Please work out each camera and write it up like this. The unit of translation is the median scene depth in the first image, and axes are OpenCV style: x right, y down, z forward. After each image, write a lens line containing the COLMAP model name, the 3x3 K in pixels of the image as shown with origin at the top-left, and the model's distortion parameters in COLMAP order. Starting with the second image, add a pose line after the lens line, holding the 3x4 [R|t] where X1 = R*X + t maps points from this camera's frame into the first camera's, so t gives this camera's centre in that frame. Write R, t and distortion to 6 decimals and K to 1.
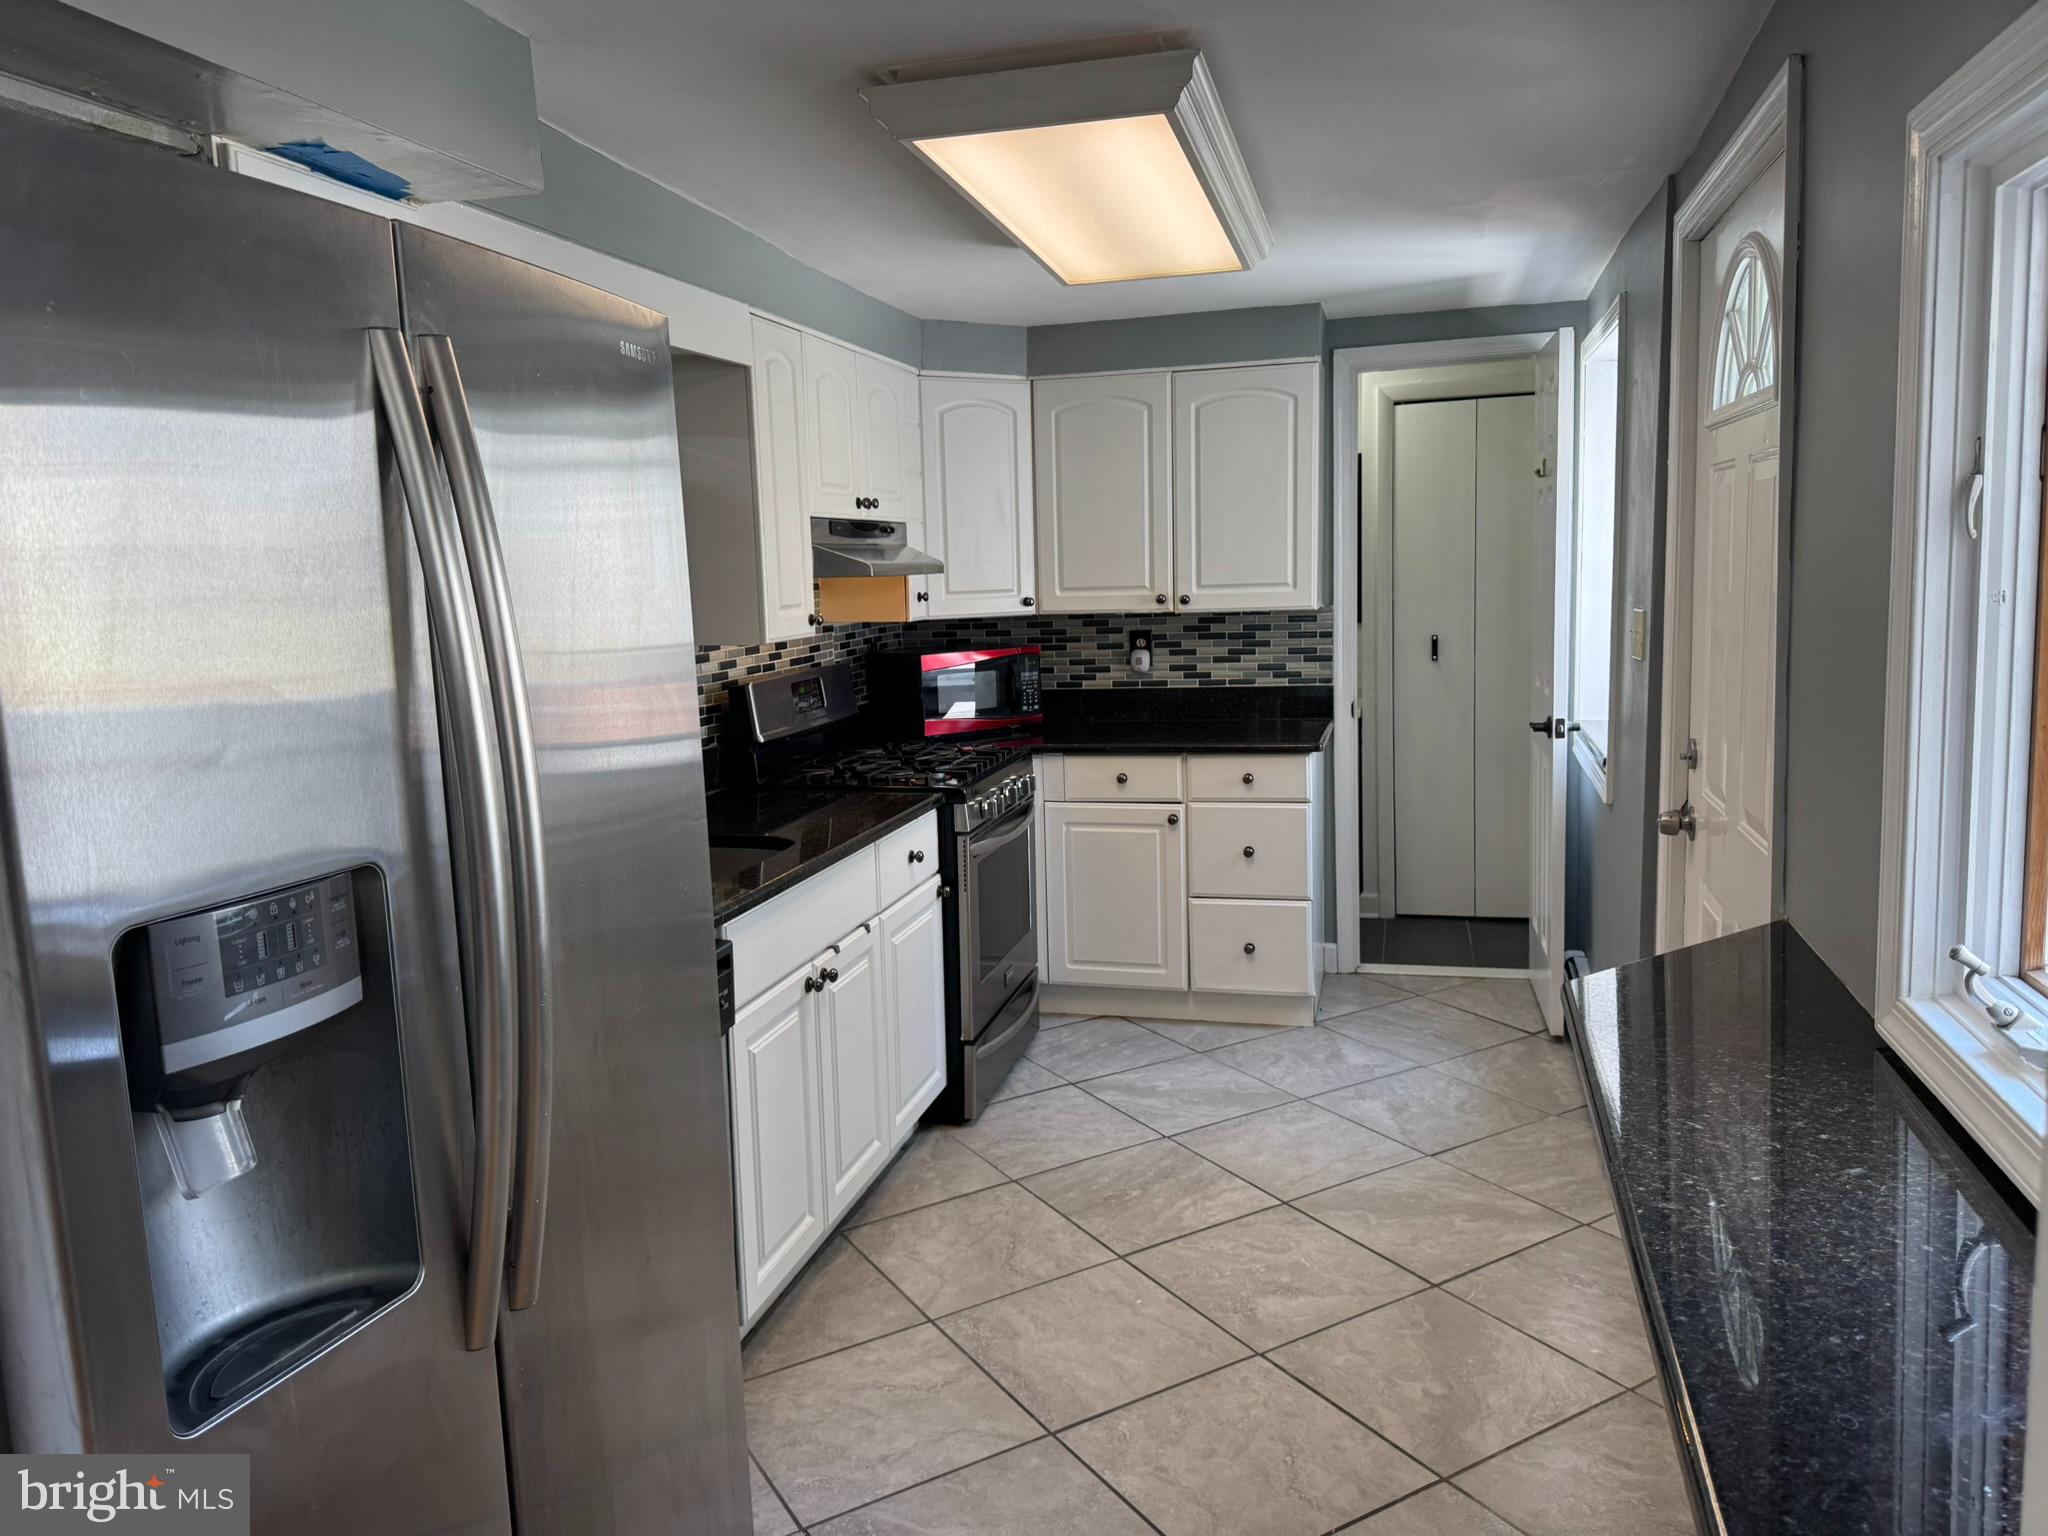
lens RADIAL K [[1433.5, 0, 1020.7], [0, 1433.5, 753.5], [0, 0, 1]] dist [0.155251, -0.322293]
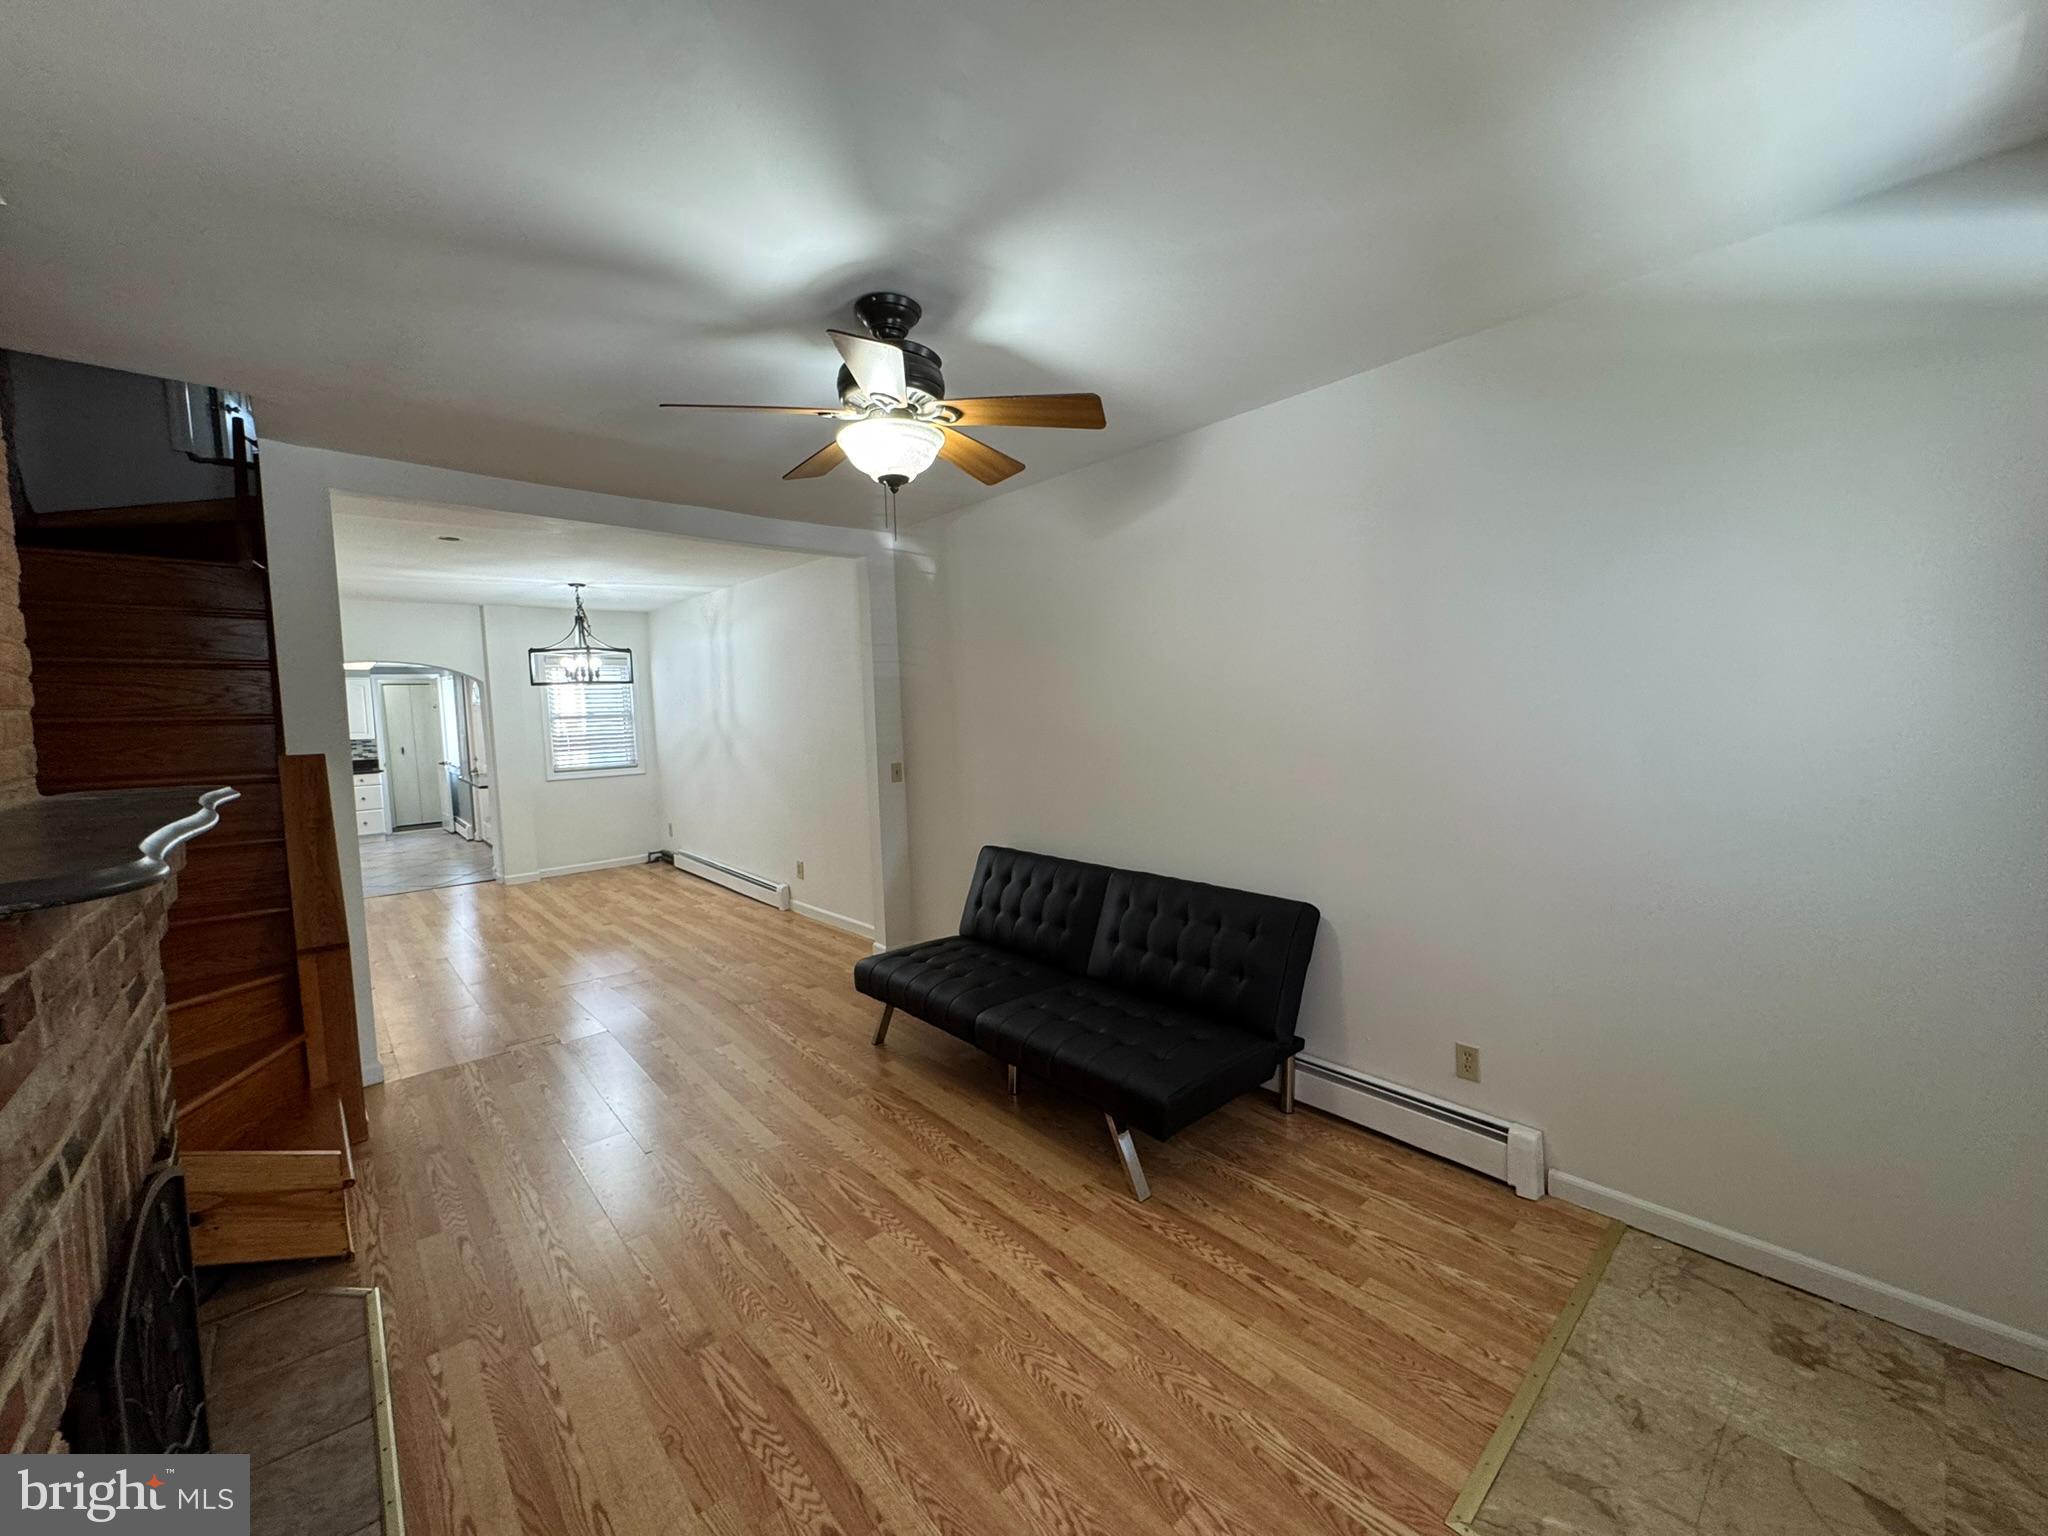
lens RADIAL K [[815.8, 0, 1022.9], [0, 815.8, 762.3], [0, 0, 1]] dist [-0.000169, 0.000154]
pose [[0.542970, -0.043991, 0.838599, -0.729664], [0.118636, 0.992629, -0.024742, 0.237564], [-0.831330, 0.112922, 0.544187, -1.739174]]
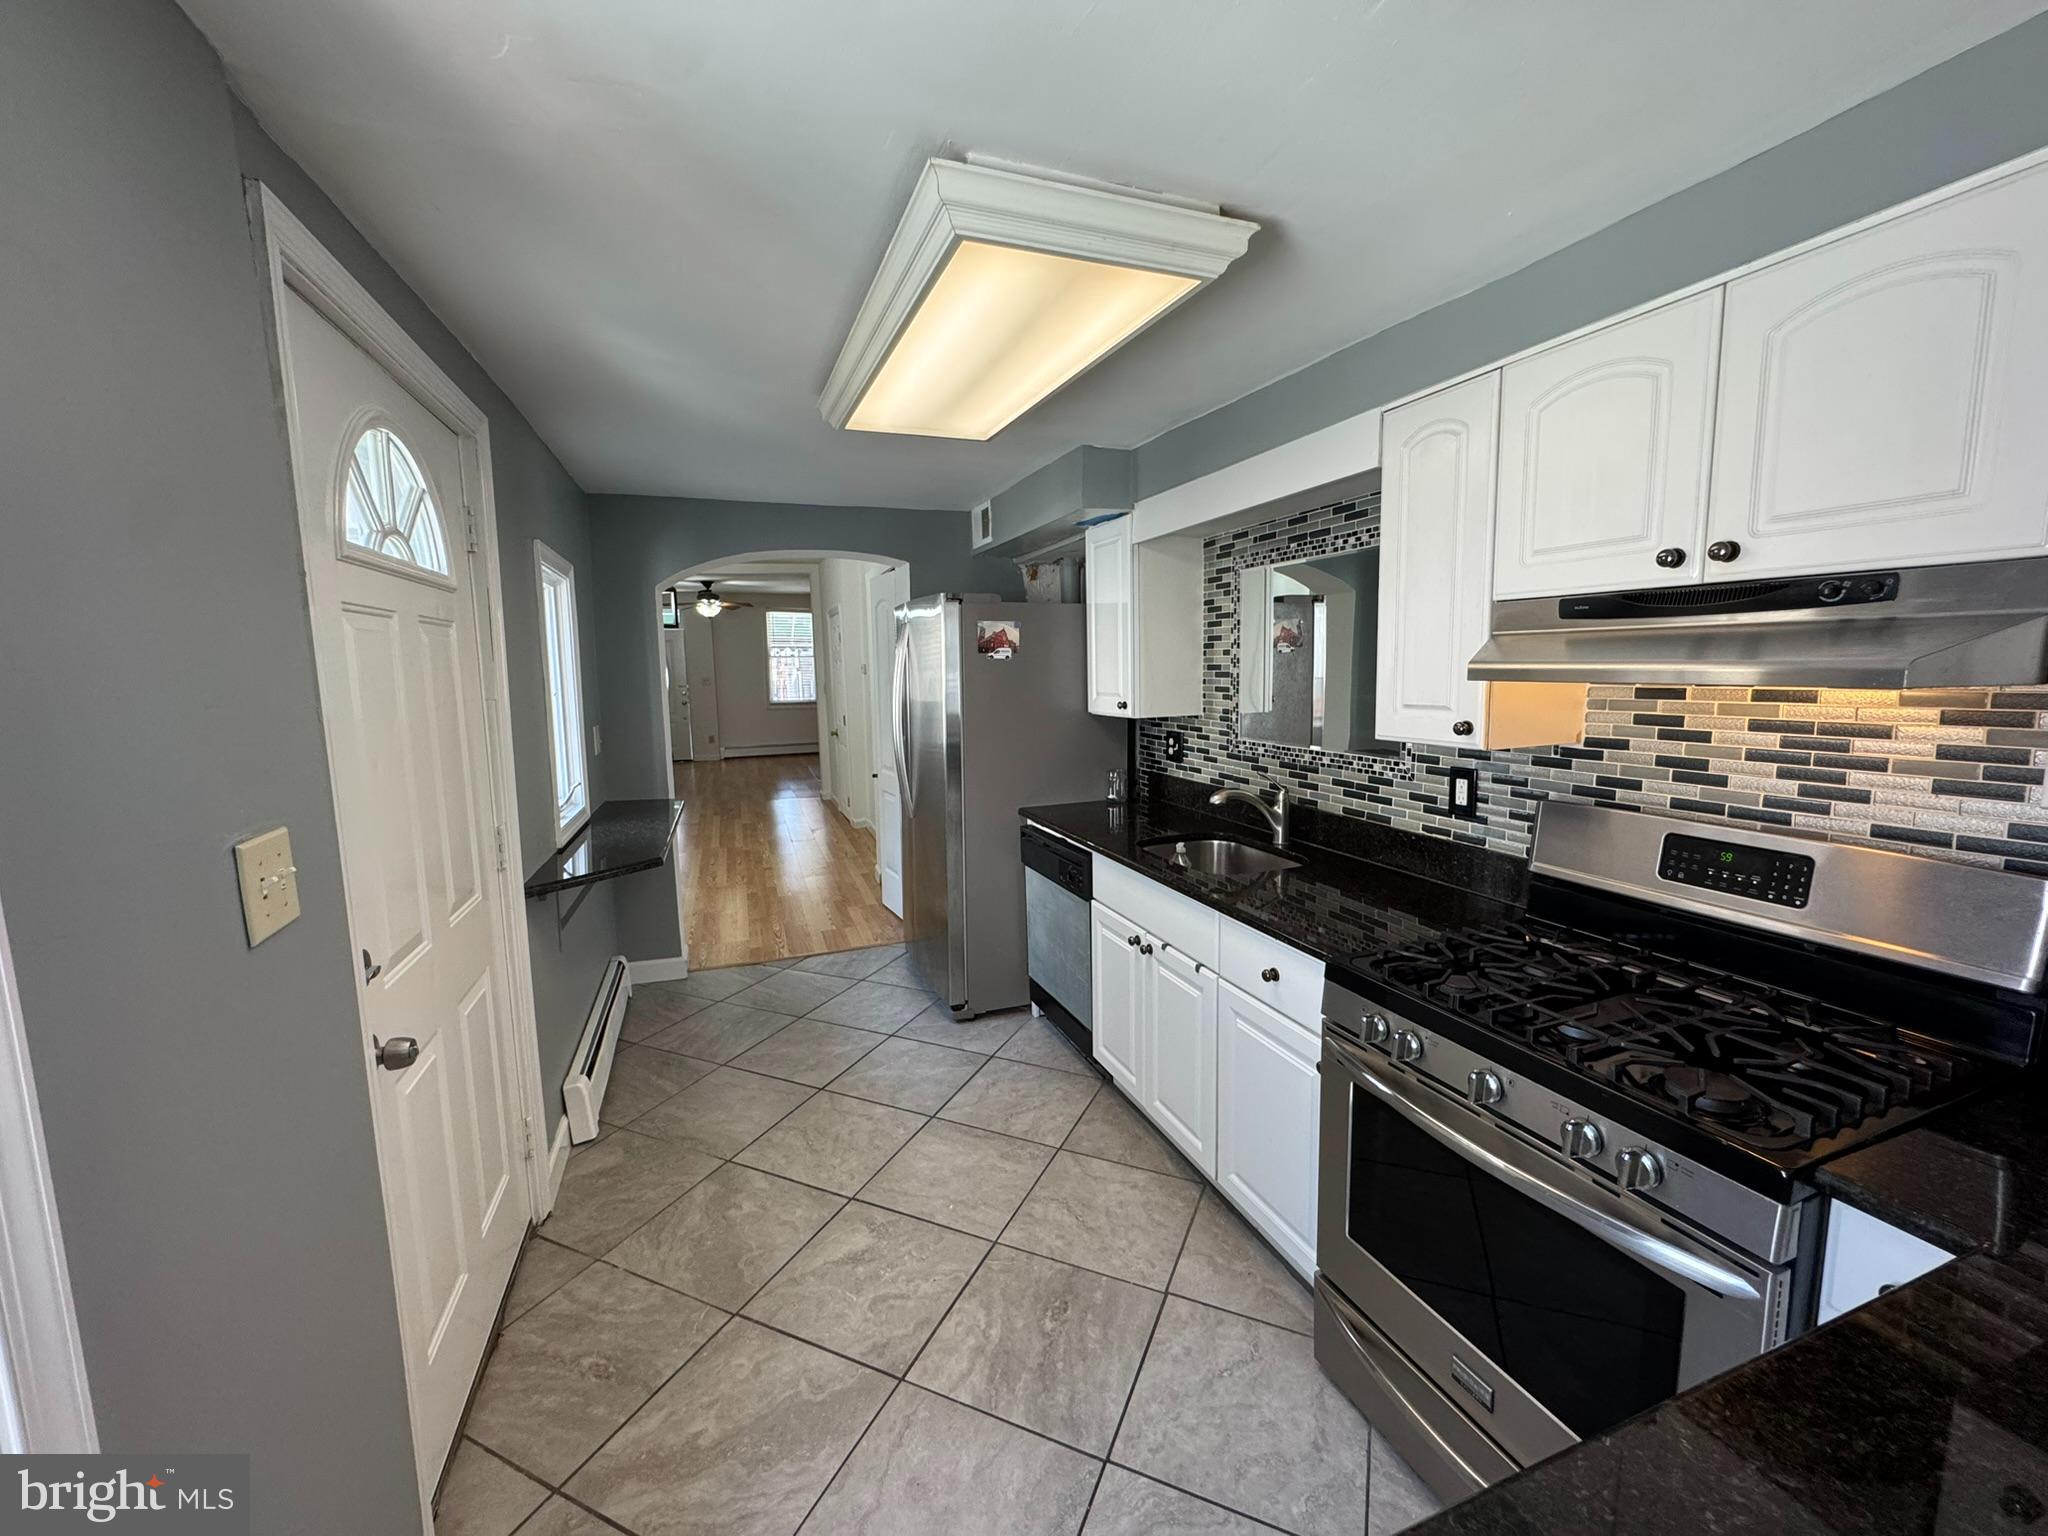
lens RADIAL K [[815.8, 0, 1022.9], [0, 815.8, 762.3], [0, 0, 1]] dist [-0.000169, 0.000154]
pose [[-0.811833, 0.114319, -0.572589, 0.260876], [-0.036307, 0.968865, 0.244913, -0.140641], [0.582760, 0.219618, -0.782406, 0.959266]]
